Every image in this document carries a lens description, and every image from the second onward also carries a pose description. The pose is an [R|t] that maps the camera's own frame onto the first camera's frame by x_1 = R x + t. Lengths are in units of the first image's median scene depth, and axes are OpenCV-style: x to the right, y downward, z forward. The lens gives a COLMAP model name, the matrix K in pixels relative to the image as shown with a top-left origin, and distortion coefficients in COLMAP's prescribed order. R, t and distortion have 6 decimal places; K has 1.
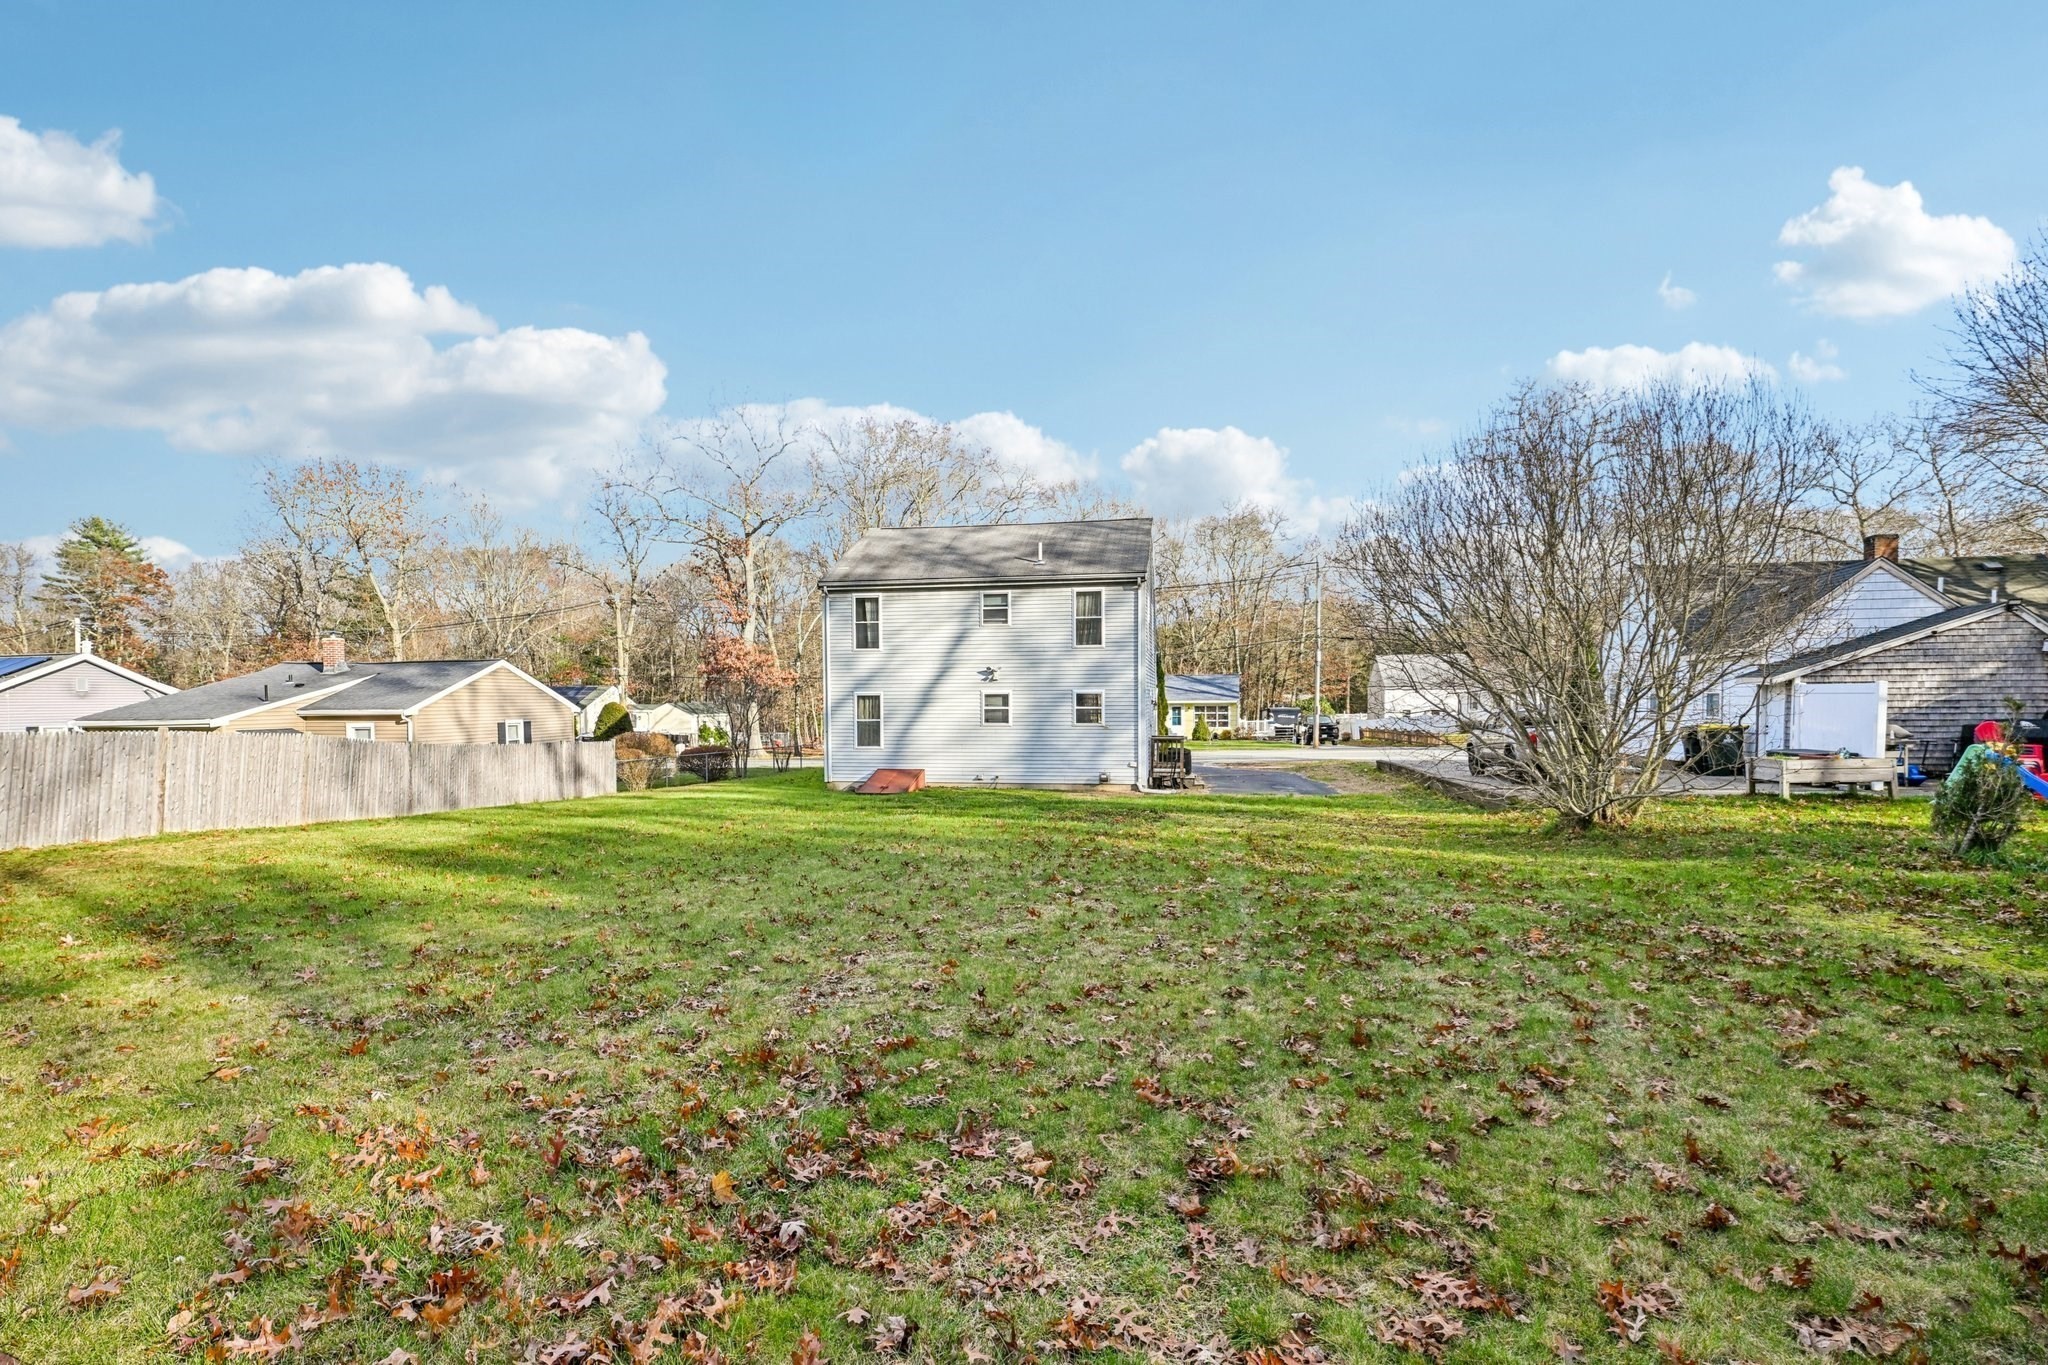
lens RADIAL K [[912.4, 0, 1022.3], [0, 912.4, 677.8], [0, 0, 1]] dist [0.000618, 0.000412]
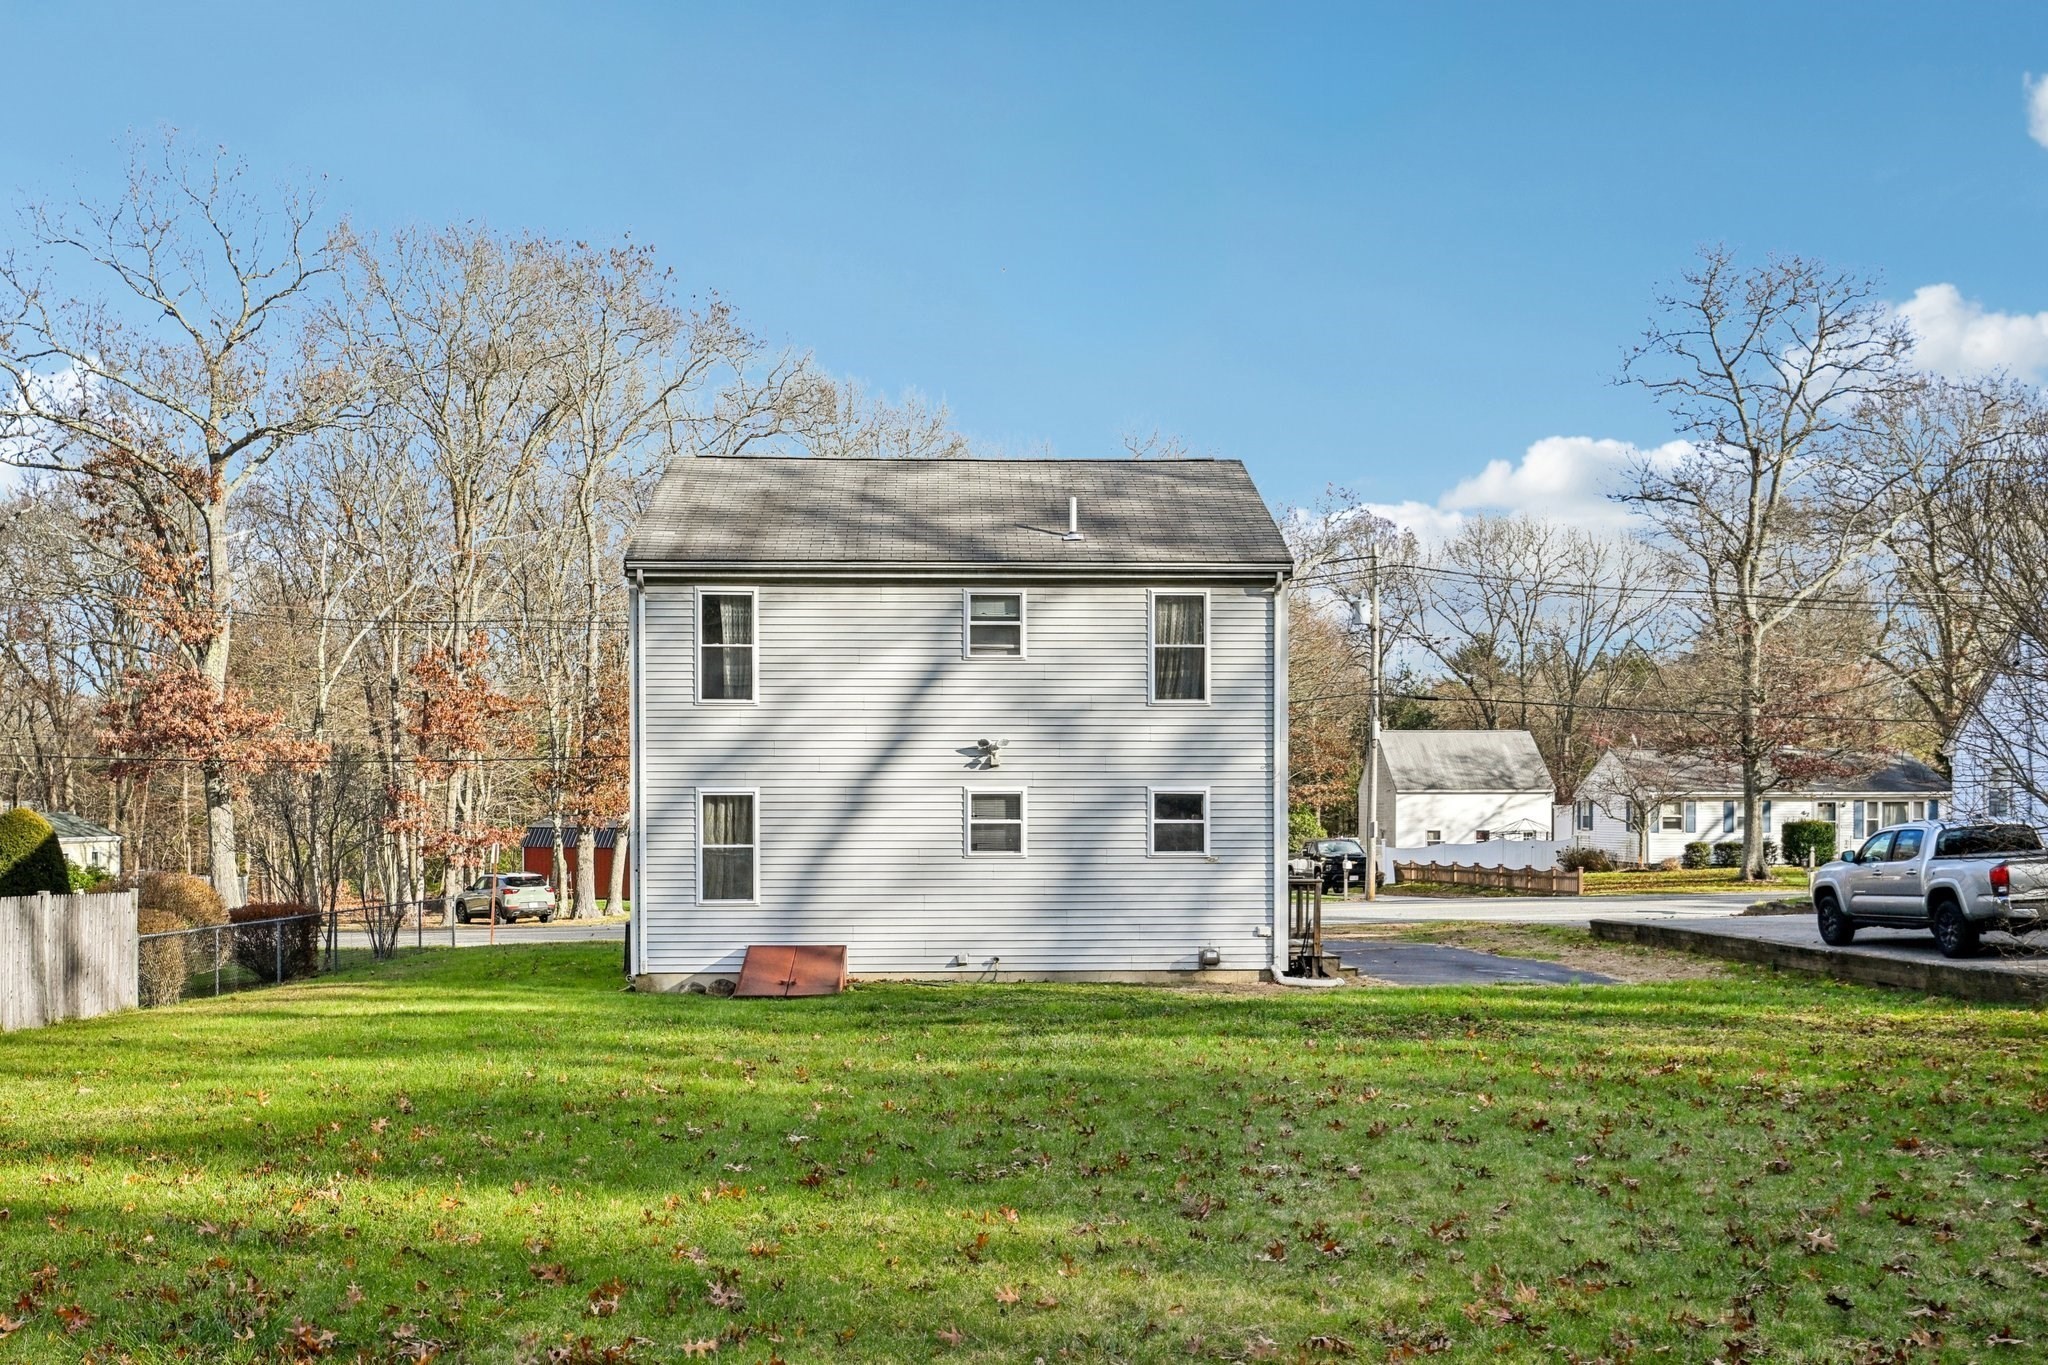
lens RADIAL K [[1773.9, 0, 1024.5], [0, 1773.9, 700.7], [0, 0, 1]] dist [0.006244, 0.001849]
pose [[0.976882, 0.016185, 0.213166, -0.217305], [-0.008002, 0.999200, -0.039195, 0.004891], [-0.213630, 0.036583, 0.976230, 0.039576]]
